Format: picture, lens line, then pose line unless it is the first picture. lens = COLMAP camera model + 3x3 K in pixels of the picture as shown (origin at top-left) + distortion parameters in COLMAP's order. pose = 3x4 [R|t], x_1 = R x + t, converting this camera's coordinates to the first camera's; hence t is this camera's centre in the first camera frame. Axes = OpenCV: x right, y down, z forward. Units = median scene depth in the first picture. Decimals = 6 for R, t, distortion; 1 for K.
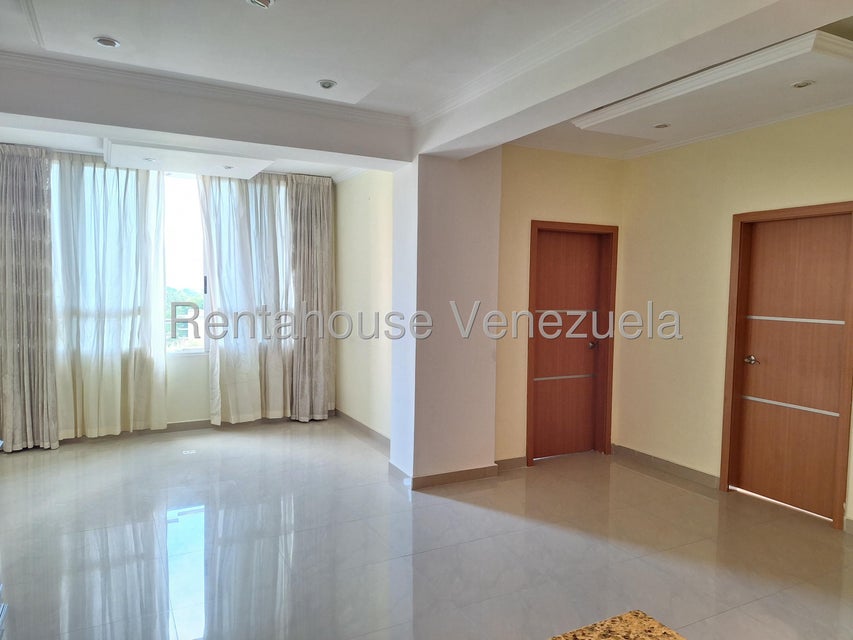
lens RADIAL K [[585.2, 0, 426.5], [0, 585.2, 320.0], [0, 0, 1]] dist [0.067413, -0.001192]
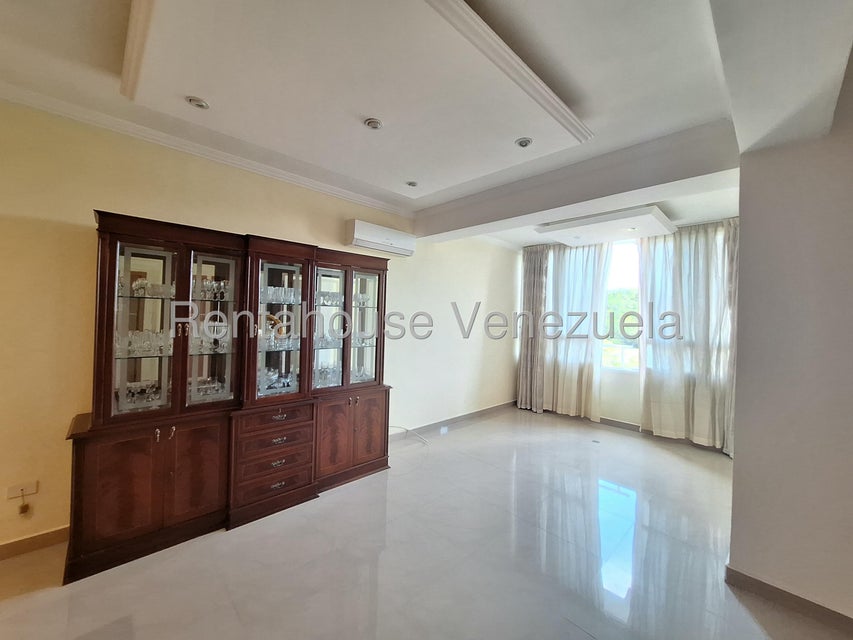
lens RADIAL K [[353.0, 0, 426.5], [0, 353.0, 320.0], [0, 0, 1]] dist [0.001250, 0.000105]
pose [[0.282781, 0.001225, -0.959184, 0.264421], [-0.084077, 0.996182, -0.023515, -0.003963], [0.955493, 0.087295, 0.281804, 0.358026]]
